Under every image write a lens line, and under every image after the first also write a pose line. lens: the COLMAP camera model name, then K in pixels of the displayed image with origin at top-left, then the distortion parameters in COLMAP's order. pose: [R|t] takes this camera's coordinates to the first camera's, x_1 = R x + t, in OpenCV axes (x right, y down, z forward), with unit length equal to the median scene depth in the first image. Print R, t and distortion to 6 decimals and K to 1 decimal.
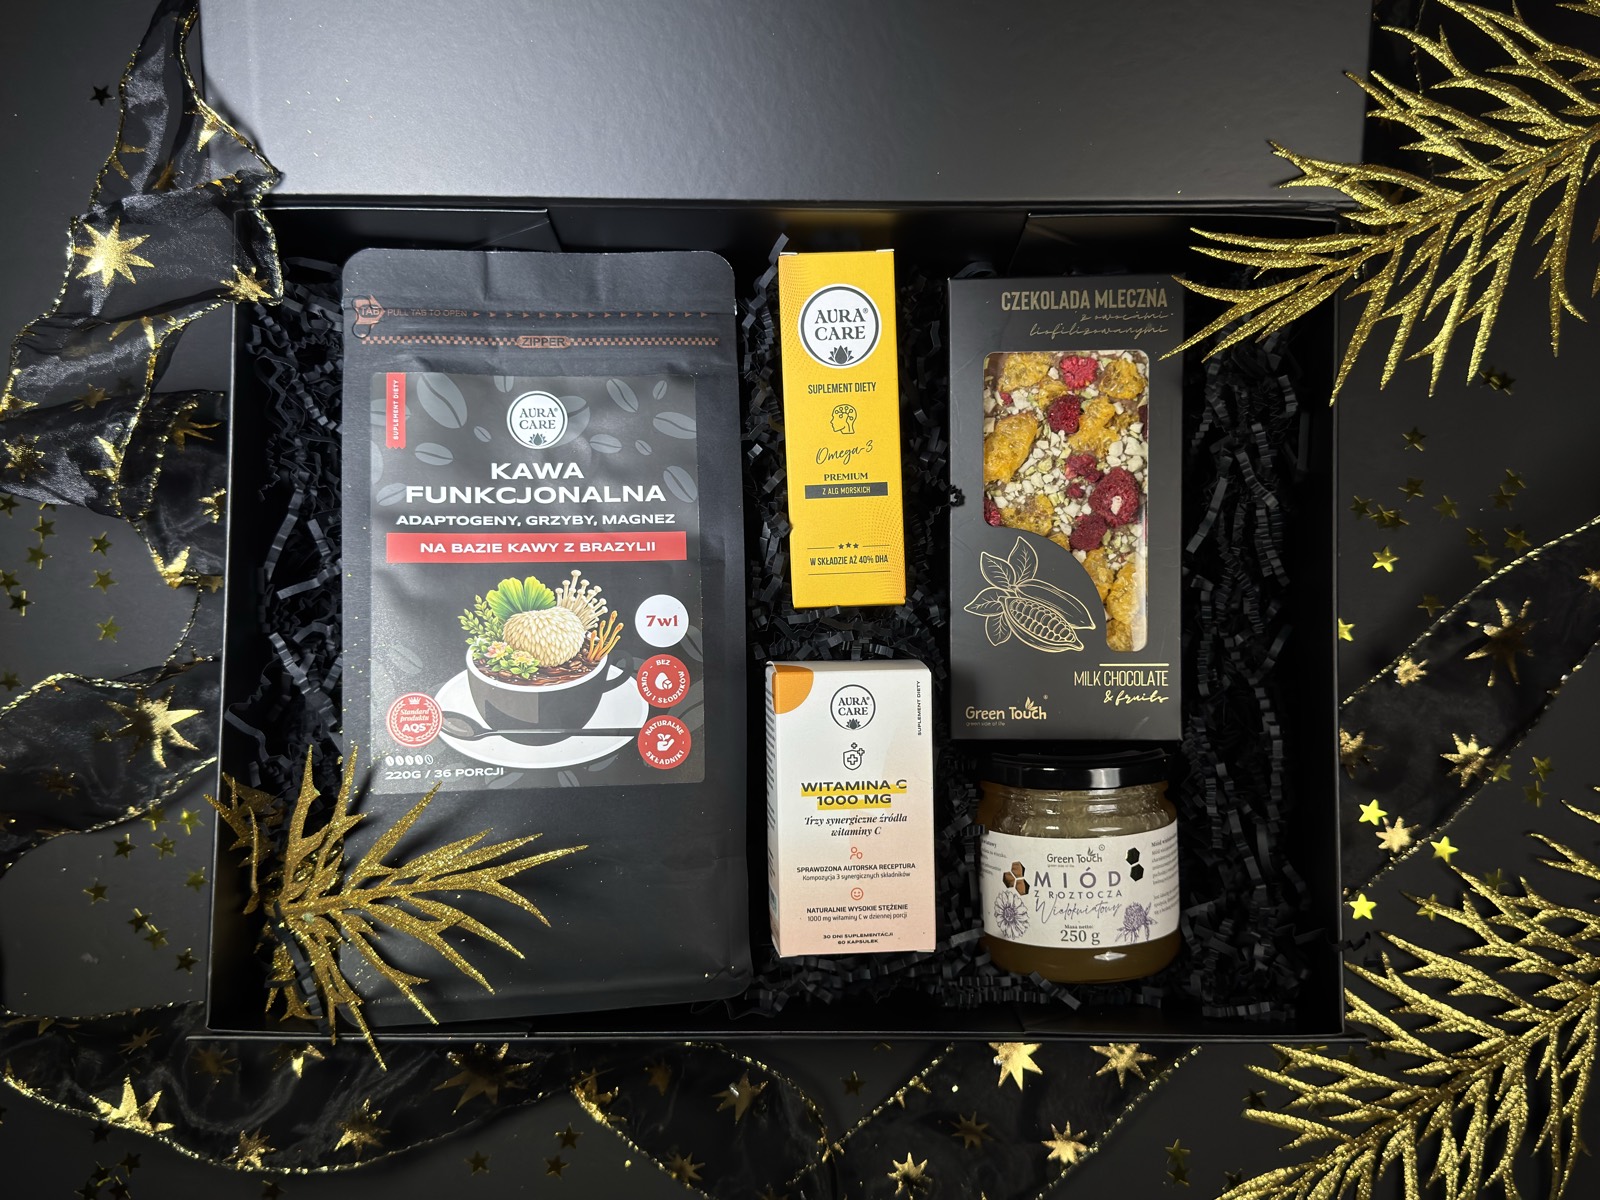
lens RADIAL K [[1623.7, 0, 808.5], [0, 1623.7, 602.8], [0, 0, 1]] dist [0.191274, -0.528039]
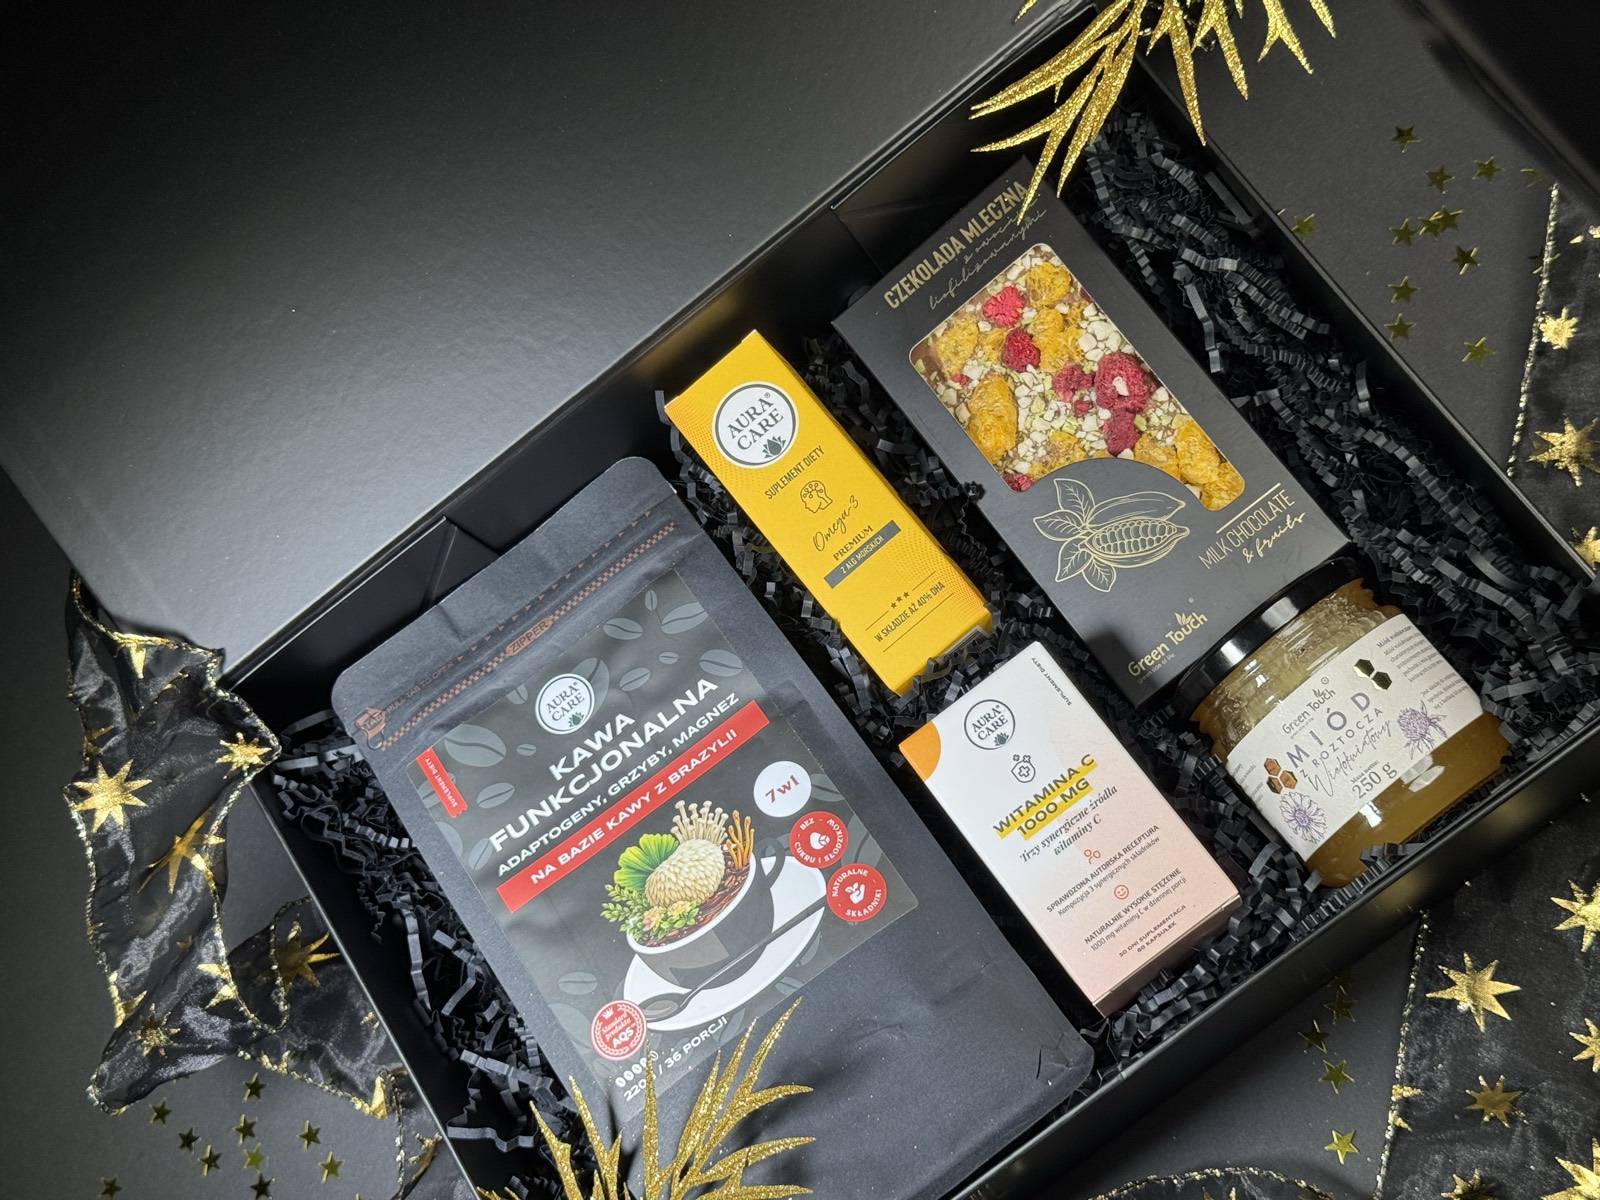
lens RADIAL K [[2296.3, 0, 773.1], [0, 2296.3, 594.0], [0, 0, 1]] dist [0.146423, -0.141471]
pose [[0.780001, -0.615268, -0.114209, 0.118191], [0.554879, 0.764393, -0.328348, 0.344385], [0.289323, 0.192739, 0.937627, -0.216836]]
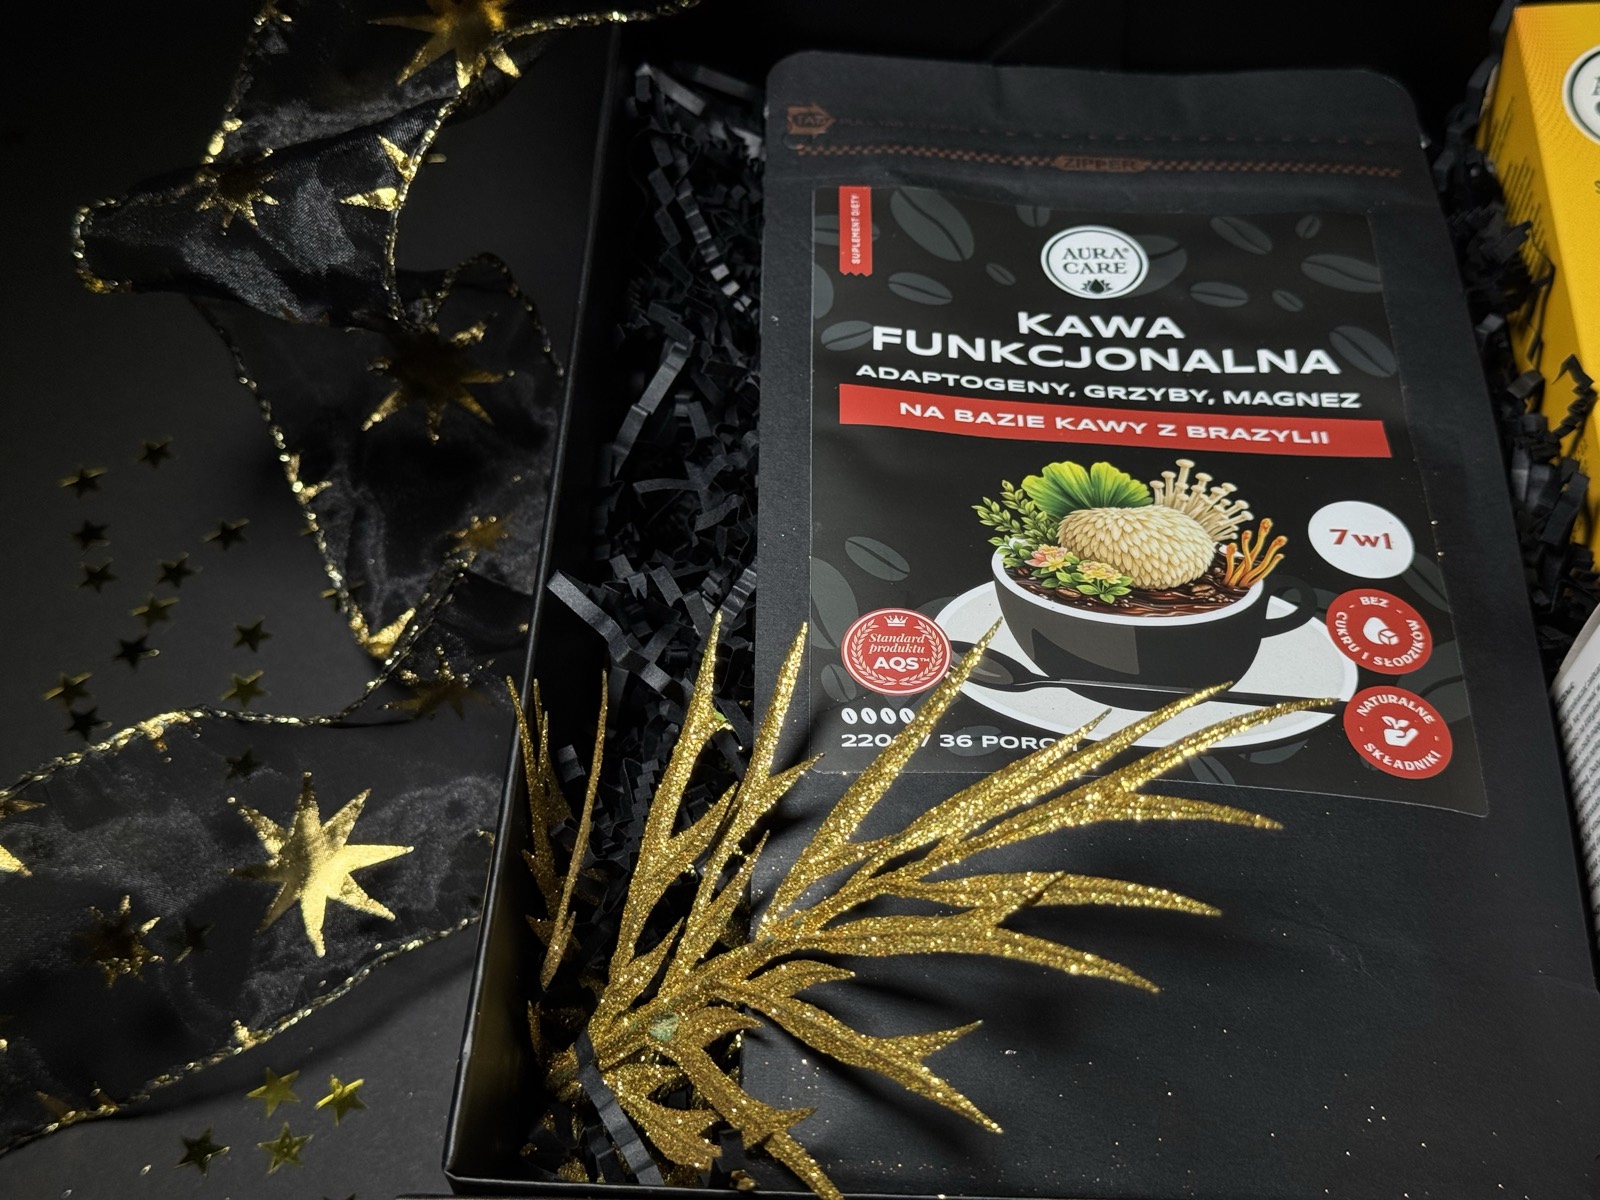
lens RADIAL K [[2289.7, 0, 804.3], [0, 2289.7, 605.9], [0, 0, 1]] dist [0.158533, -0.299488]
pose [[0.997452, -0.000223, -0.071344, -0.212358], [-0.036549, 0.857210, -0.513669, 0.406015], [0.061271, 0.514967, 0.855017, 0.384464]]
